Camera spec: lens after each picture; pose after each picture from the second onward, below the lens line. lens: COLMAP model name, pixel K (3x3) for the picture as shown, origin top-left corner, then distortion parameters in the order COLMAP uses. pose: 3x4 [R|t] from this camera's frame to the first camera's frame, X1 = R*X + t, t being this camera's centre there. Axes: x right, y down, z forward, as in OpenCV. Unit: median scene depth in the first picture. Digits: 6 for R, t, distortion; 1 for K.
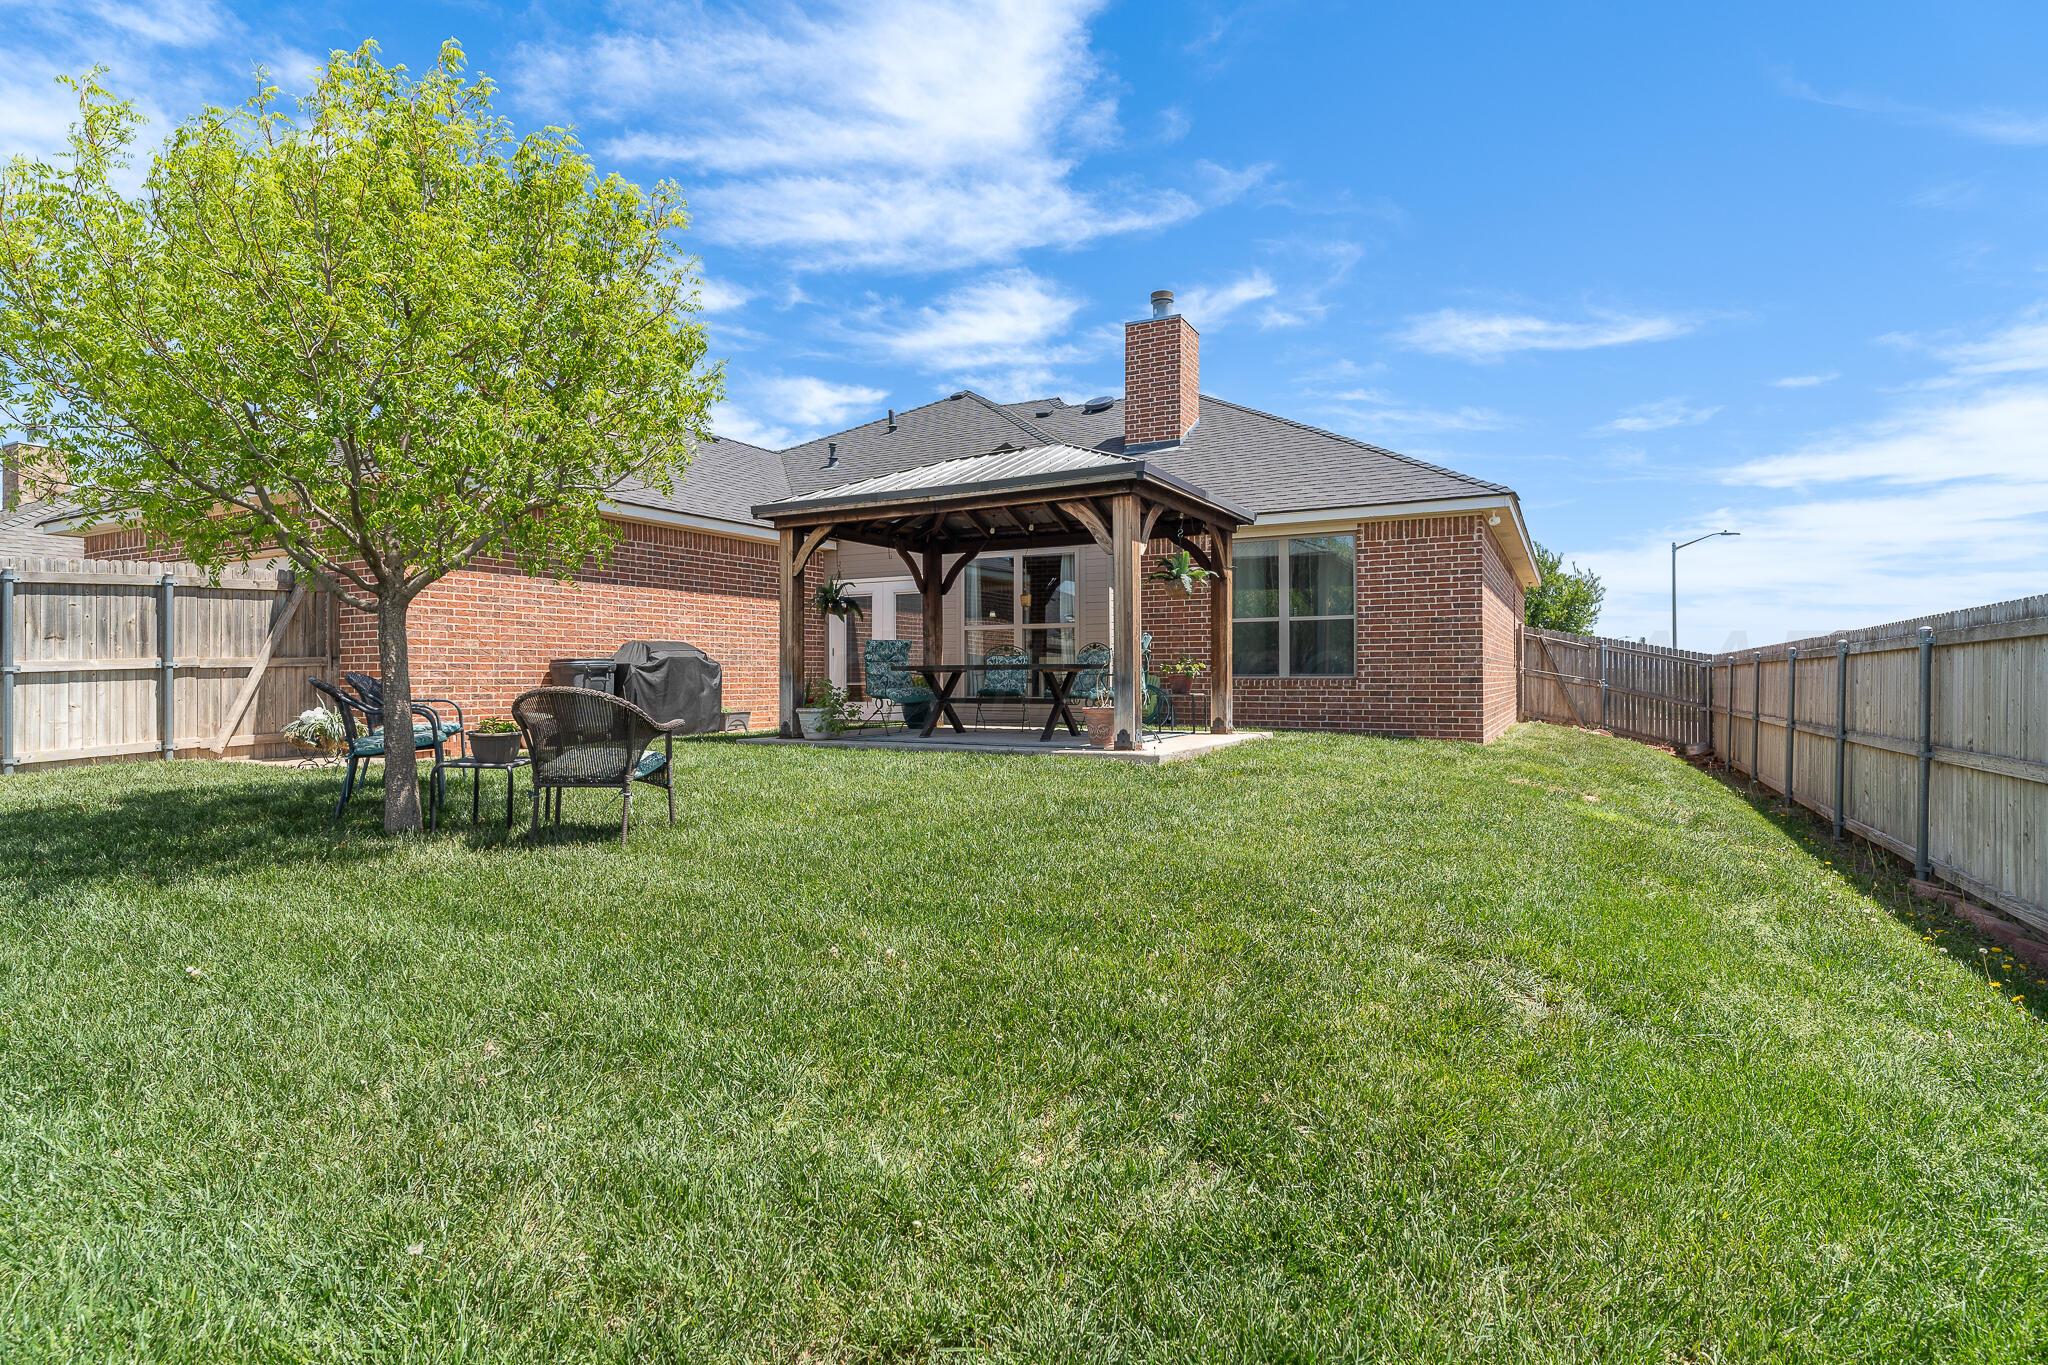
lens RADIAL K [[968.0, 0, 1019.4], [0, 968.0, 675.7], [0, 0, 1]] dist [-0.027463, 0.013243]
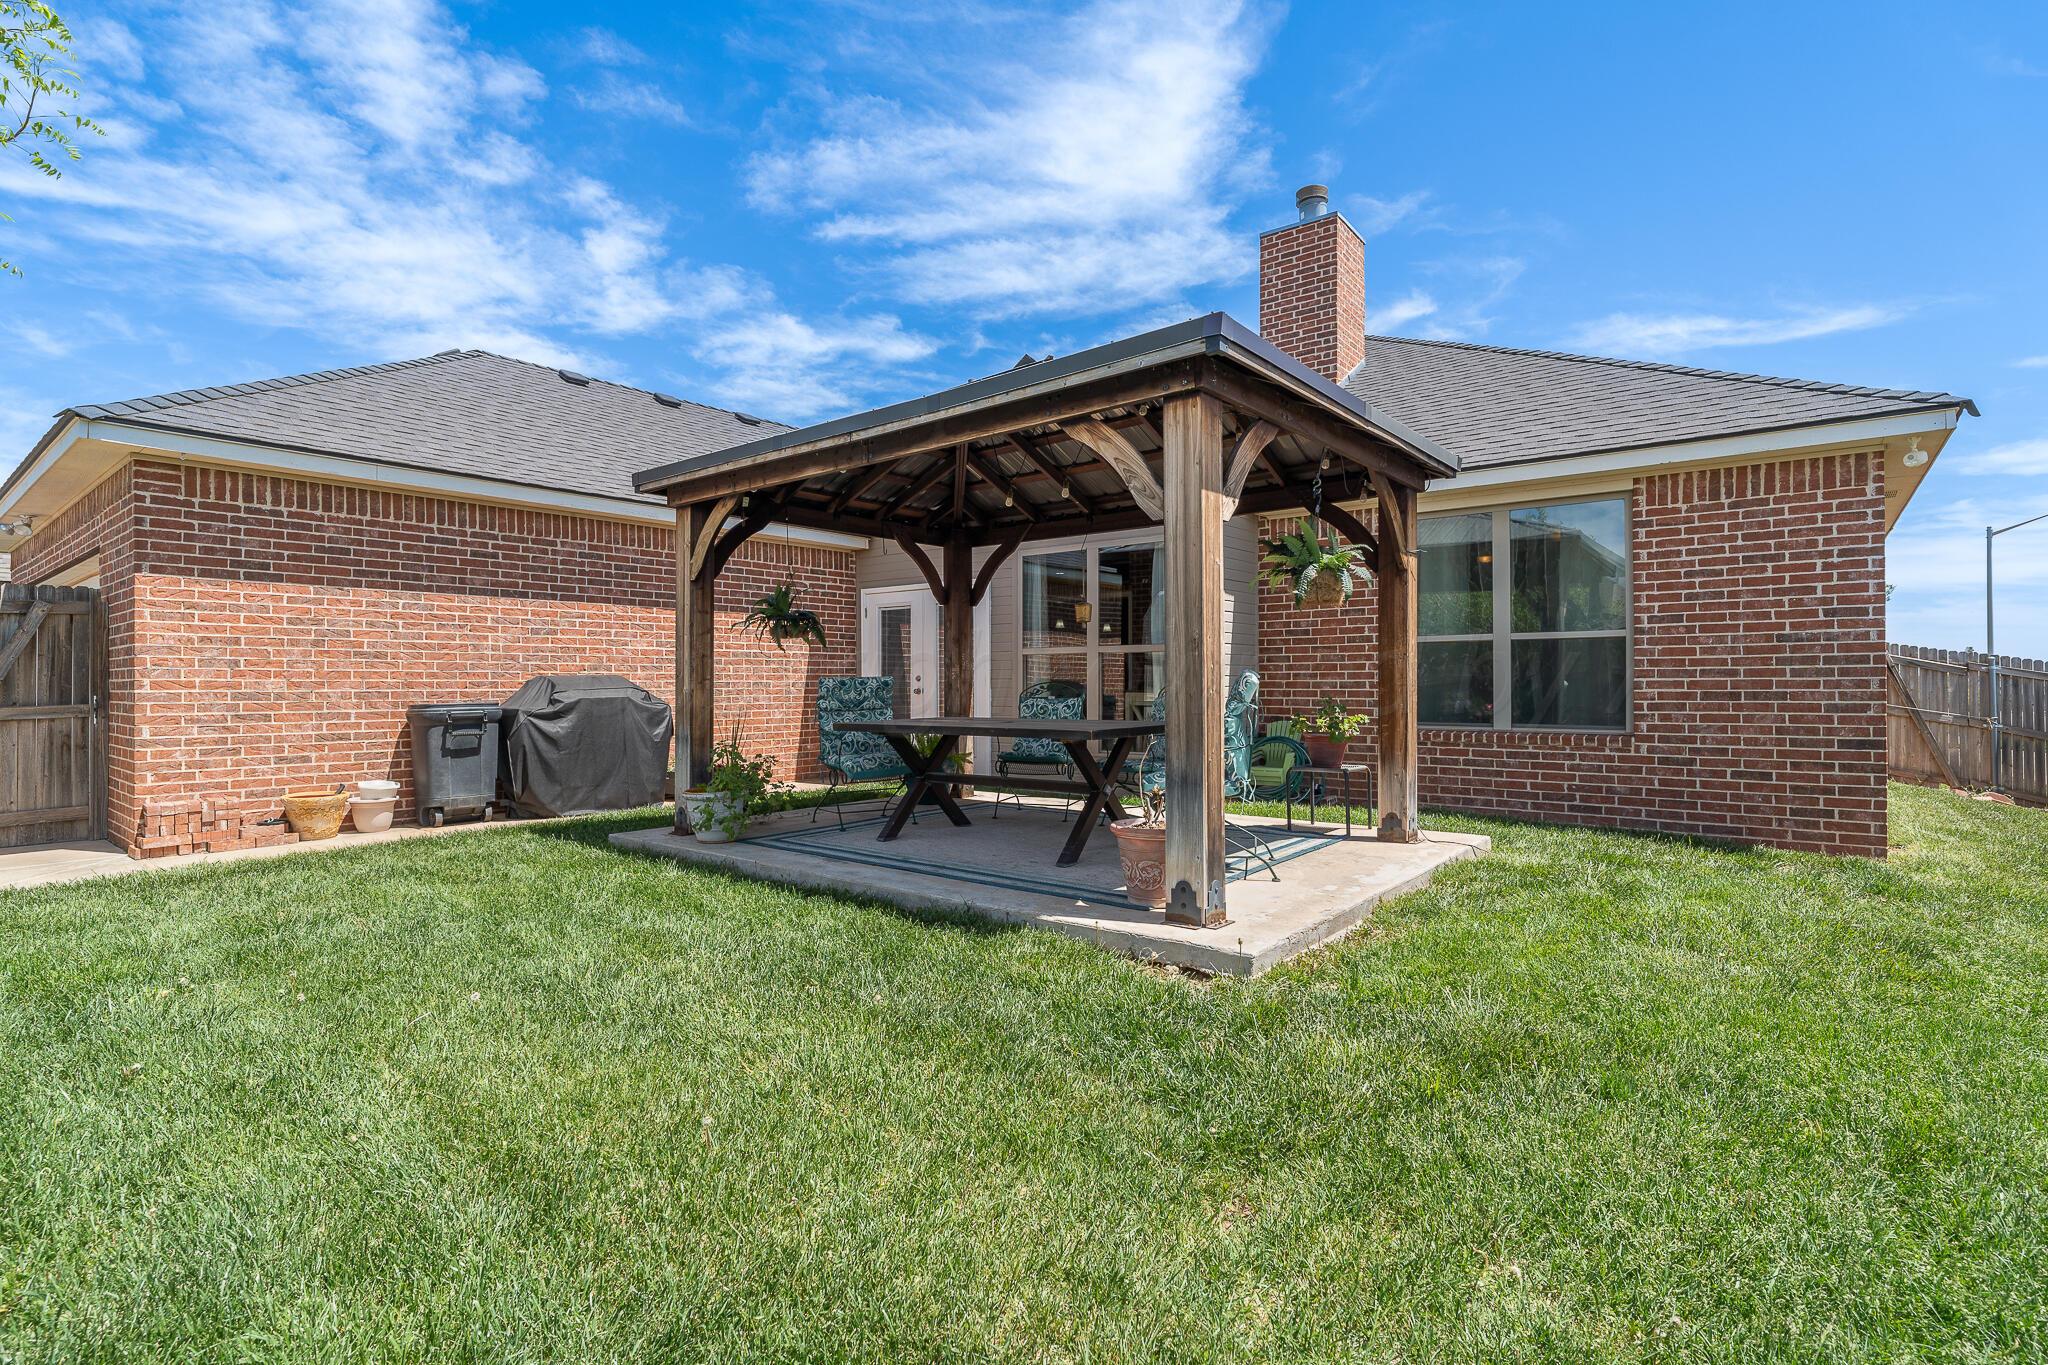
lens RADIAL K [[968.0, 0, 1019.4], [0, 968.0, 675.7], [0, 0, 1]] dist [-0.027463, 0.013243]
pose [[0.985629, -0.001875, -0.168913, 0.076411], [0.000030, 0.999940, -0.010927, -0.029199], [0.168923, 0.010765, 0.985570, 0.361290]]
